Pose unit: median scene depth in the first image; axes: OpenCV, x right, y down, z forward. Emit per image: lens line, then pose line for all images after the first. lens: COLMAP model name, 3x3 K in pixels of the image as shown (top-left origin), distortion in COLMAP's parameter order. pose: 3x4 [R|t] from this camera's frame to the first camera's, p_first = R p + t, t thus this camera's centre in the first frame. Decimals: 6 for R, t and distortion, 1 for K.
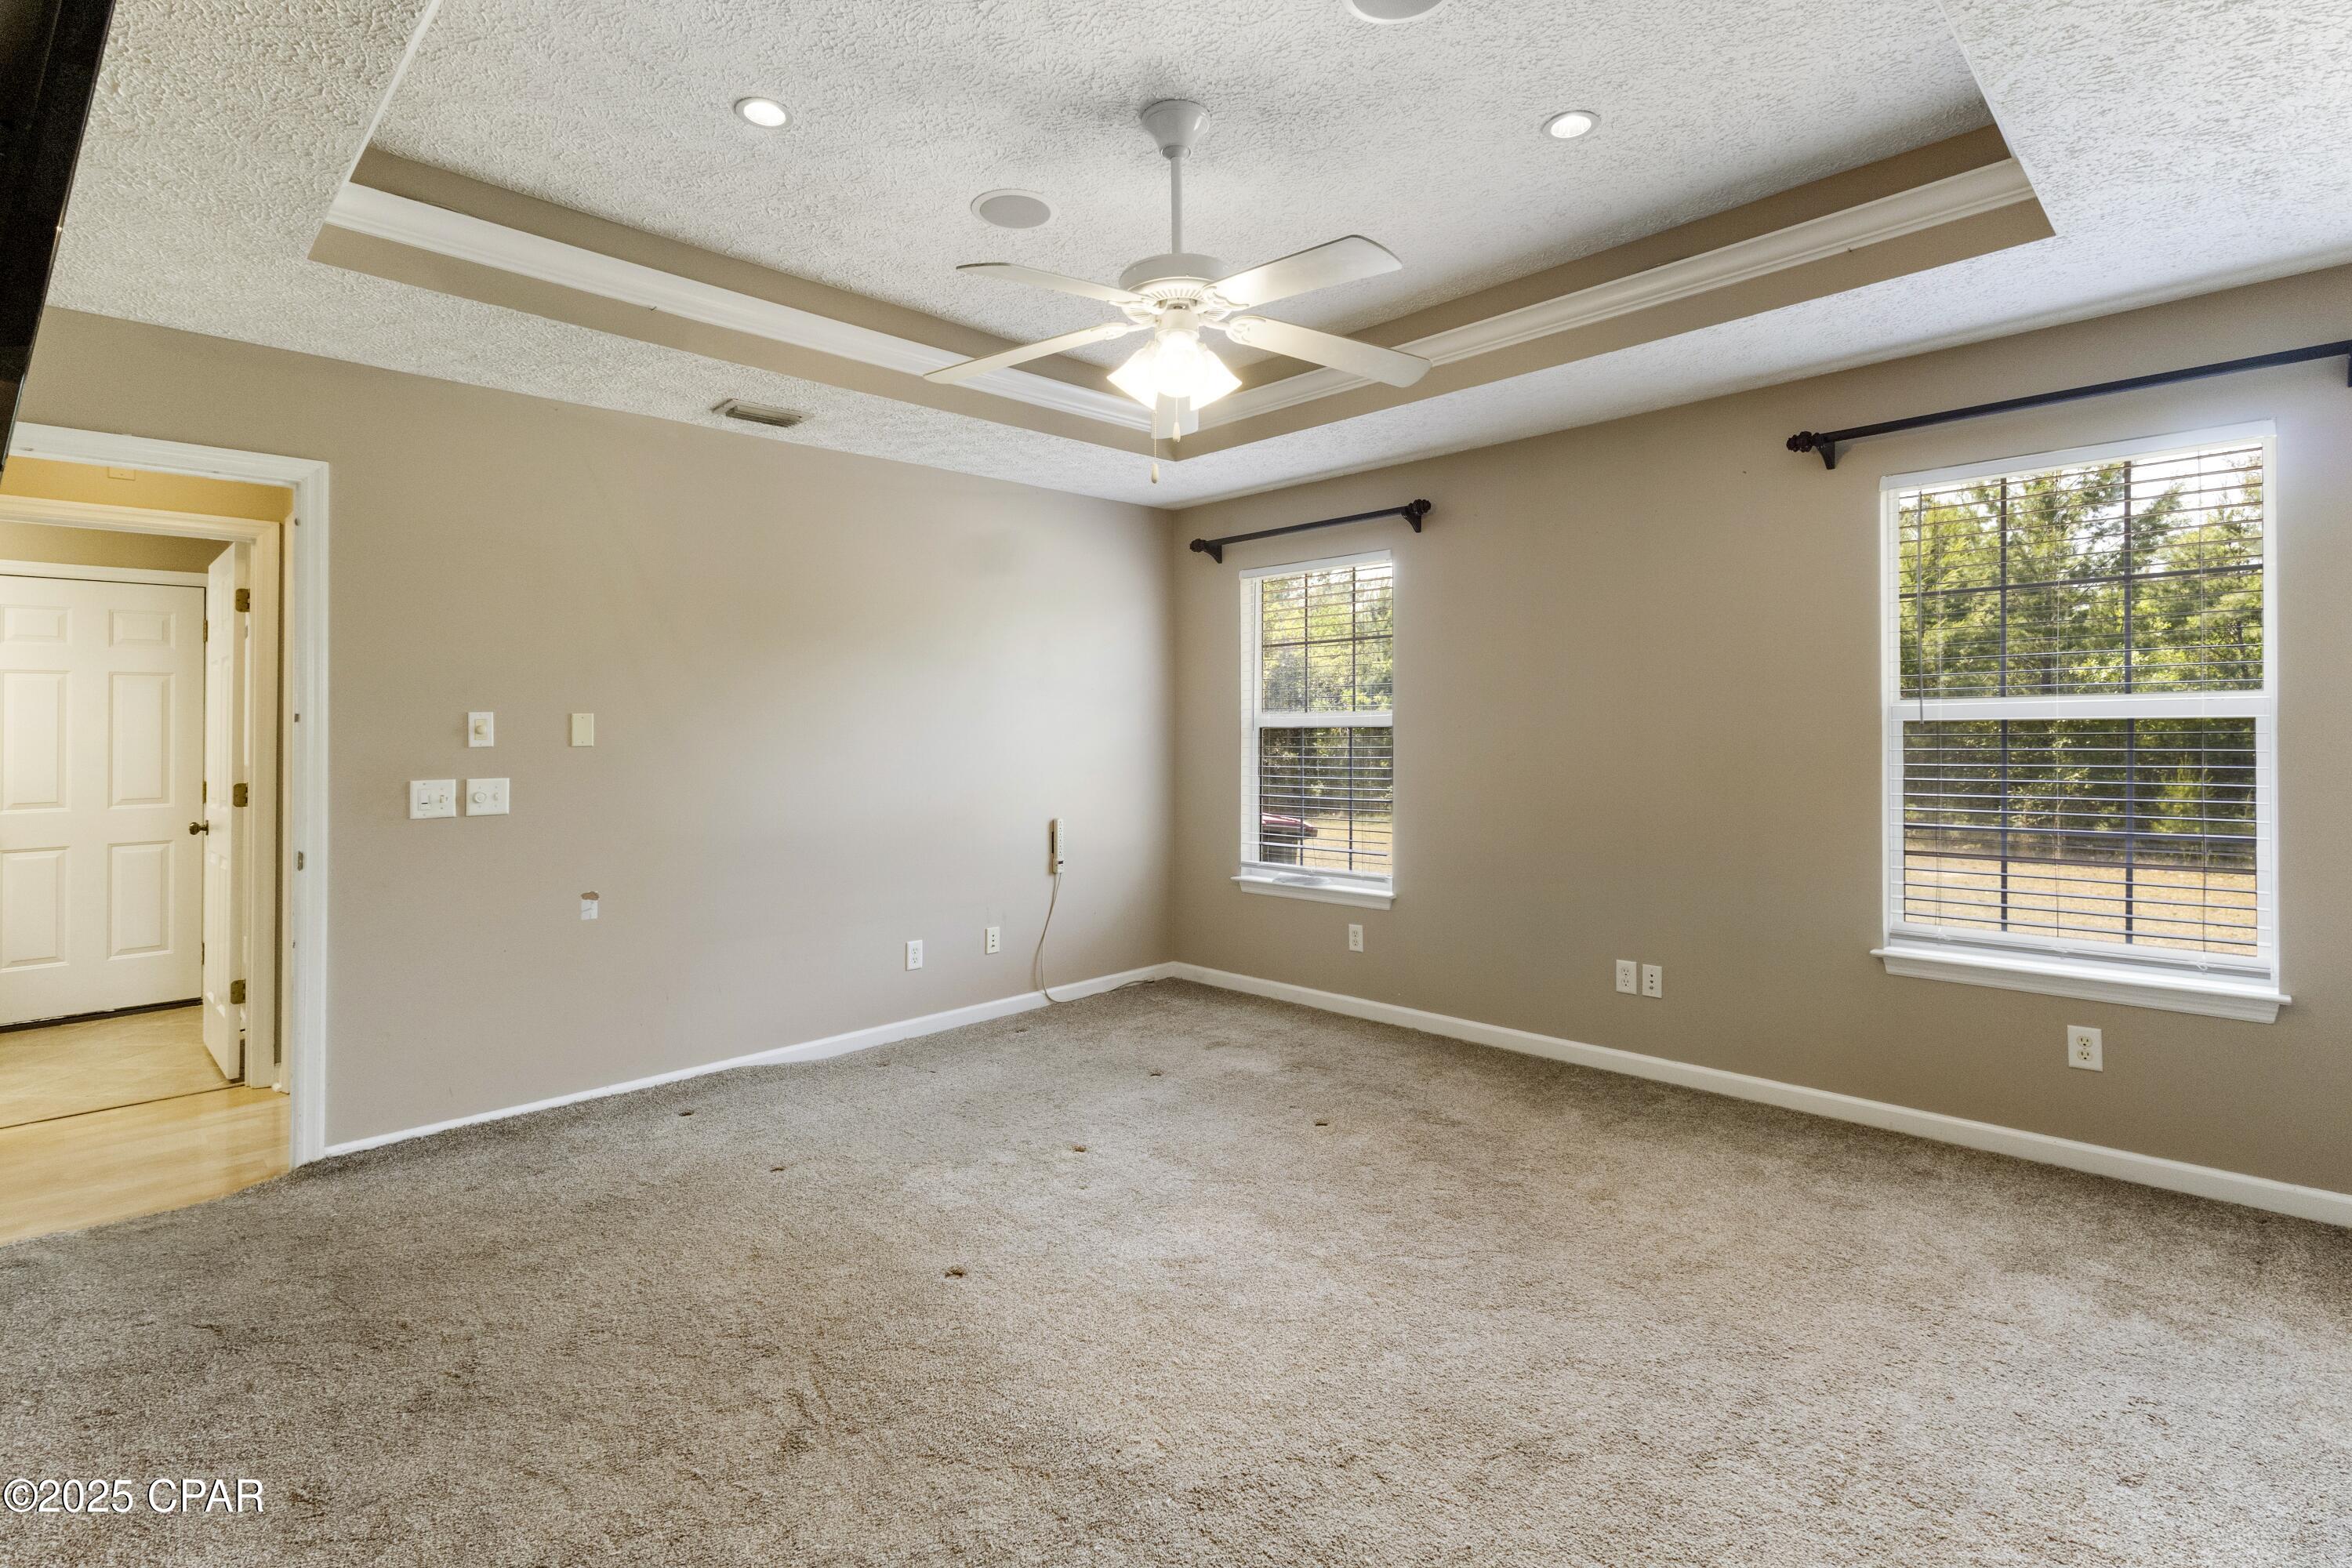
lens RADIAL K [[1098.3, 0, 1182.4], [0, 1098.3, 726.0], [0, 0, 1]] dist [0.005751, 0.000819]
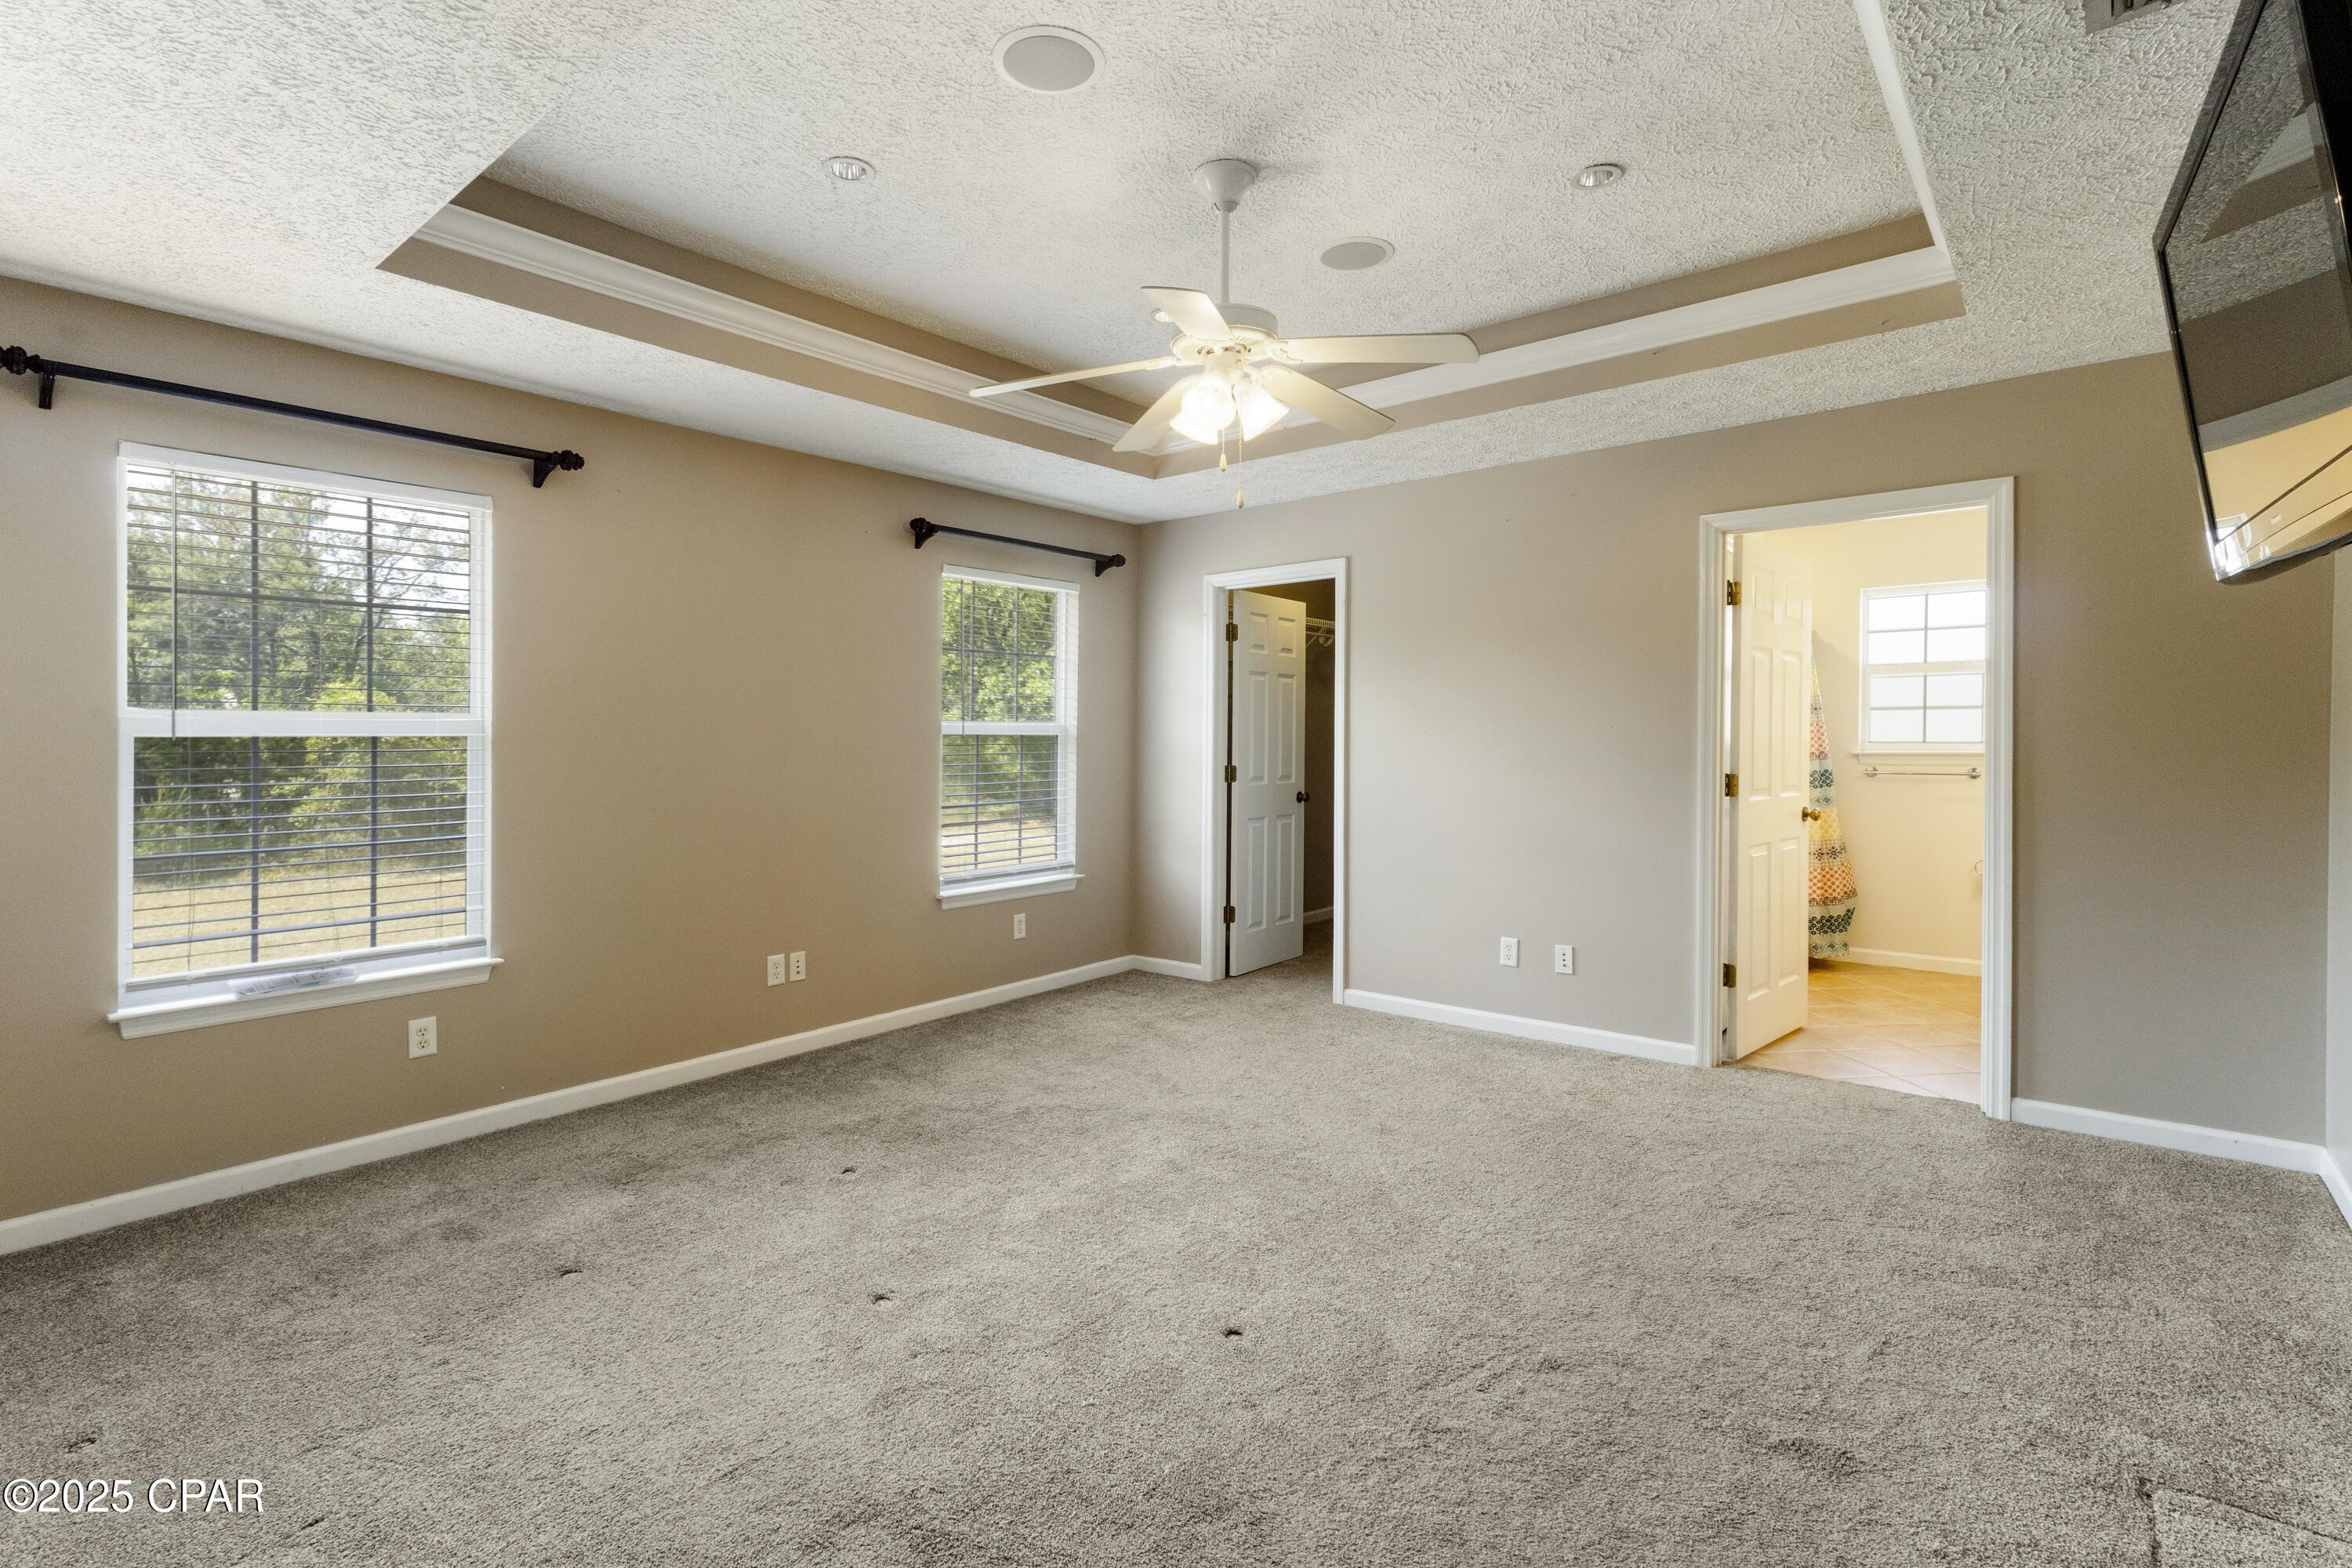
lens RADIAL K [[1098.3, 0, 1211.6], [0, 1098.3, 737.8], [0, 0, 1]] dist [0.005751, 0.000819]
pose [[-0.103198, 0.007796, 0.994630, -0.706935], [0.000606, 0.999970, -0.007775, 0.010328], [-0.994661, -0.000199, -0.103200, 0.688677]]
